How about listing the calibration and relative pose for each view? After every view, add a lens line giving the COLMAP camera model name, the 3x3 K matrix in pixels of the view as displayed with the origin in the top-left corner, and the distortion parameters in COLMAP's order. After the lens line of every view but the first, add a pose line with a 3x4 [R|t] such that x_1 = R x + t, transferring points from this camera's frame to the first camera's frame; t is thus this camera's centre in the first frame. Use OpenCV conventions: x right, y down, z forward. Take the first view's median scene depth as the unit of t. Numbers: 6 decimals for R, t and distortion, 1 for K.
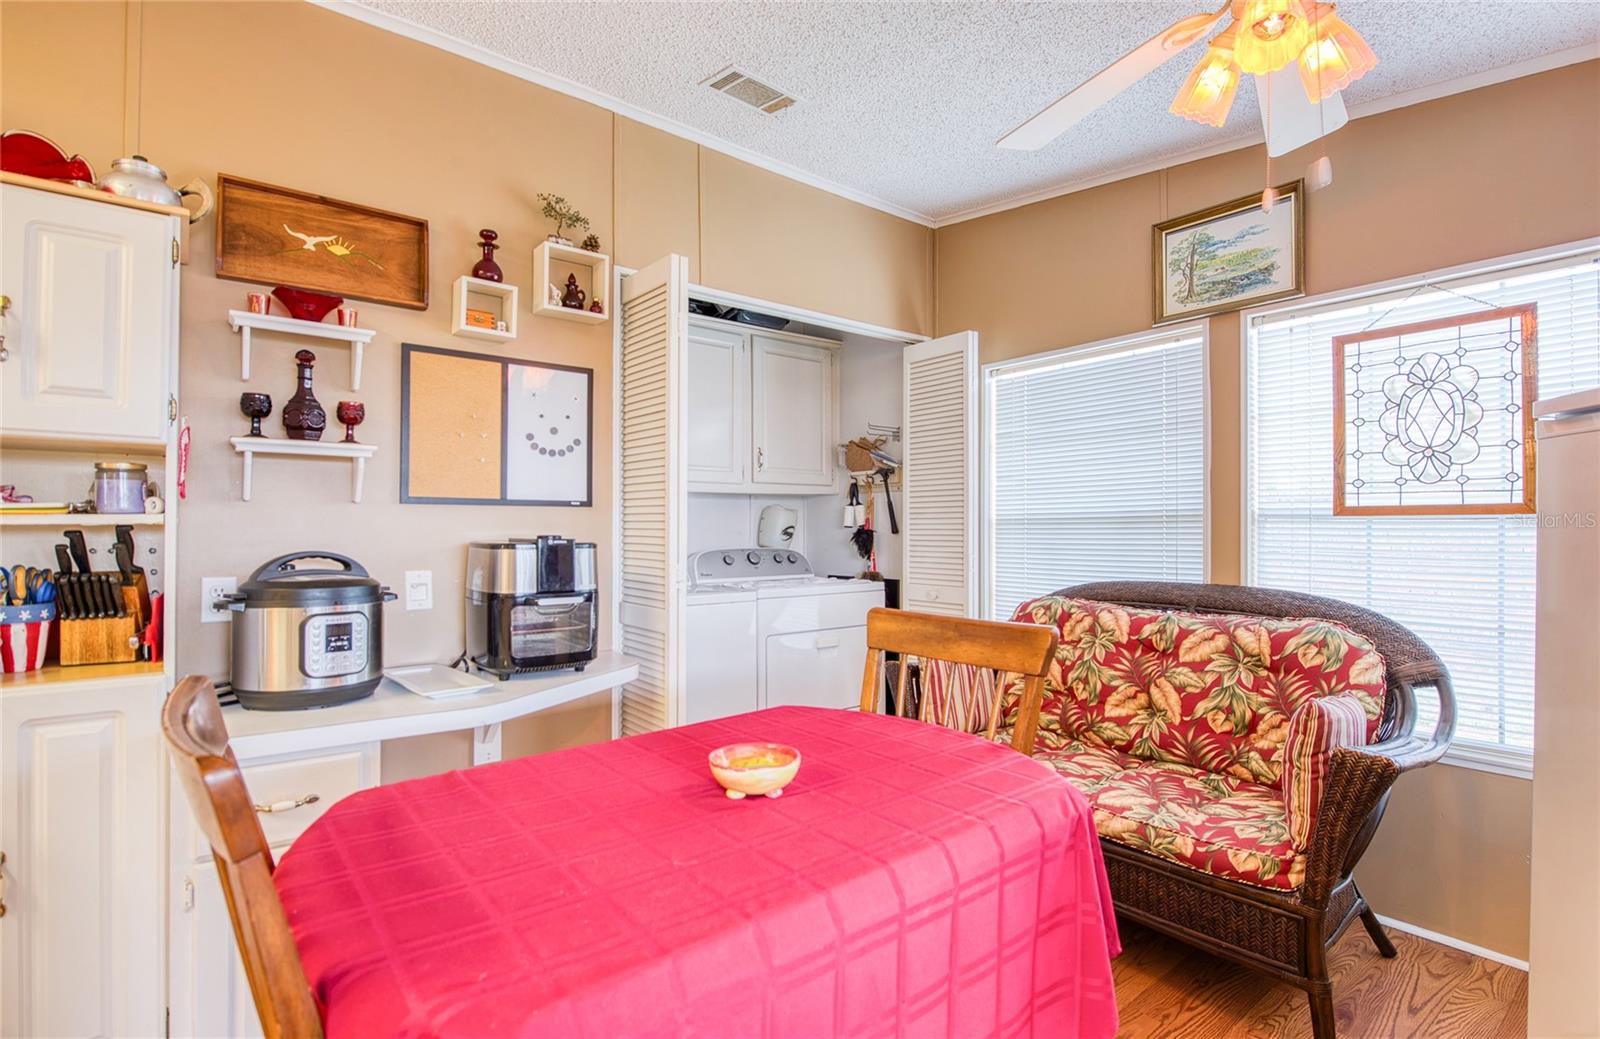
lens RADIAL K [[754.9, 0, 795.3], [0, 754.9, 522.9], [0, 0, 1]] dist [-0.006330, -0.003638]
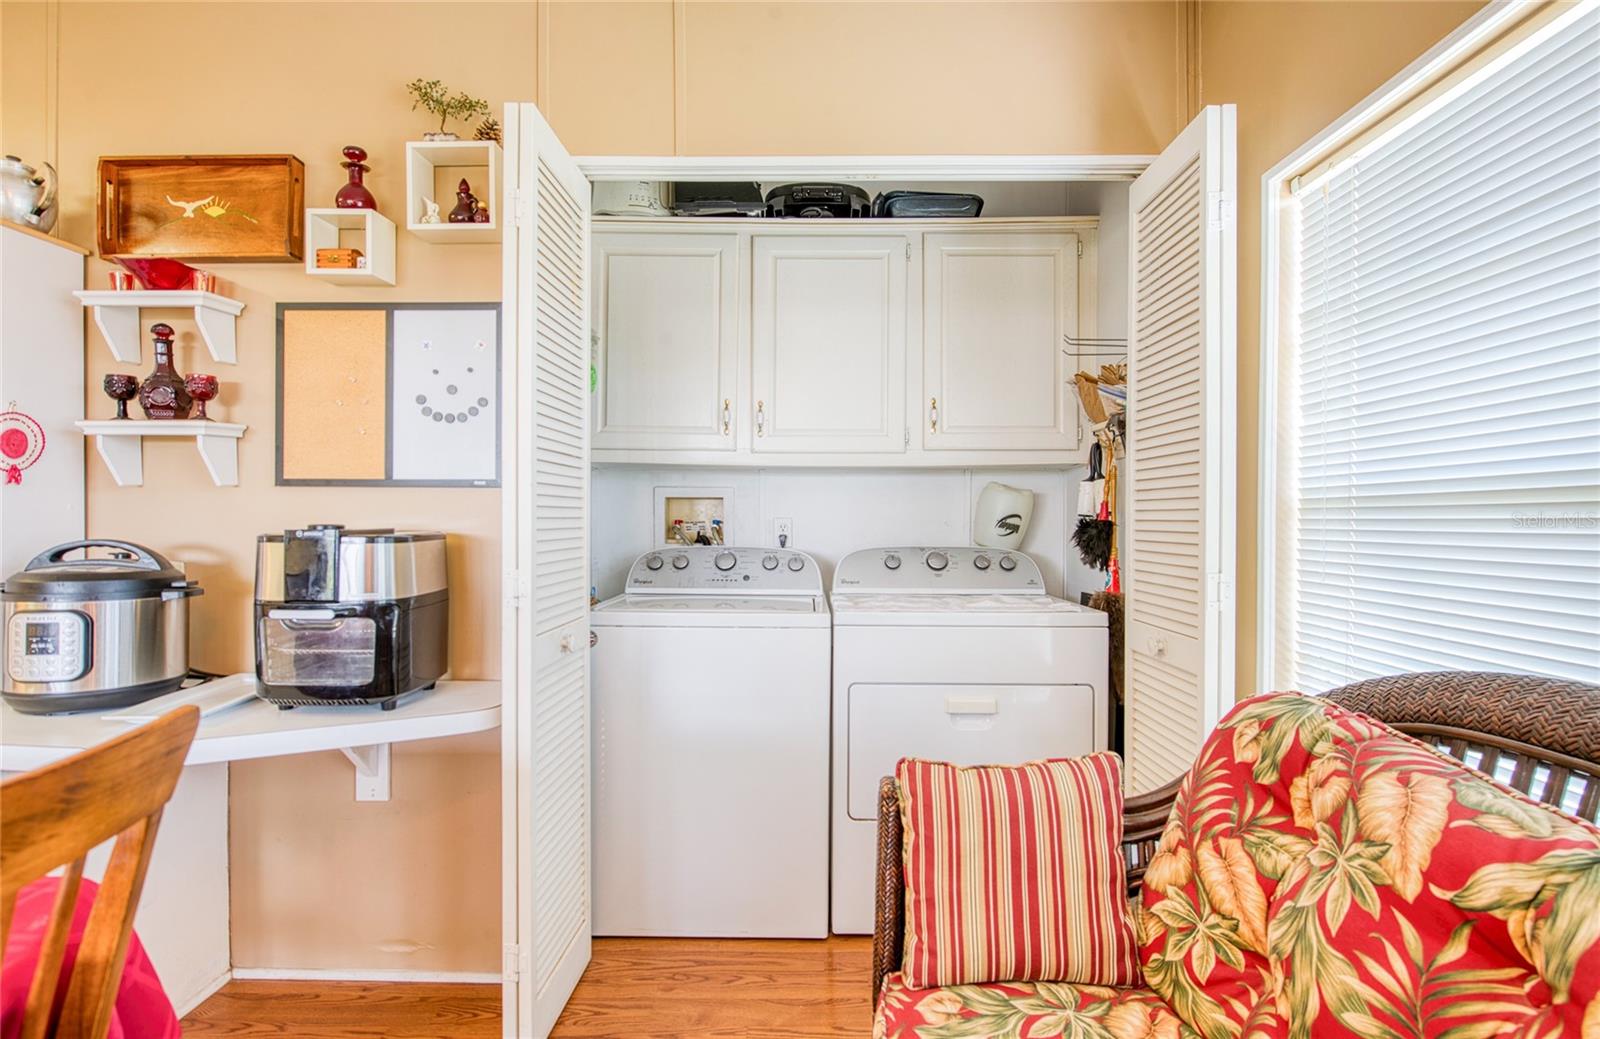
lens RADIAL K [[754.9, 0, 797.2], [0, 754.9, 521.0], [0, 0, 1]] dist [-0.006330, -0.003638]
pose [[0.775564, 0.007567, -0.631224, 0.454844], [0.000378, 0.999922, 0.012451, 0.003366], [0.631269, -0.009896, 0.775501, 0.640908]]
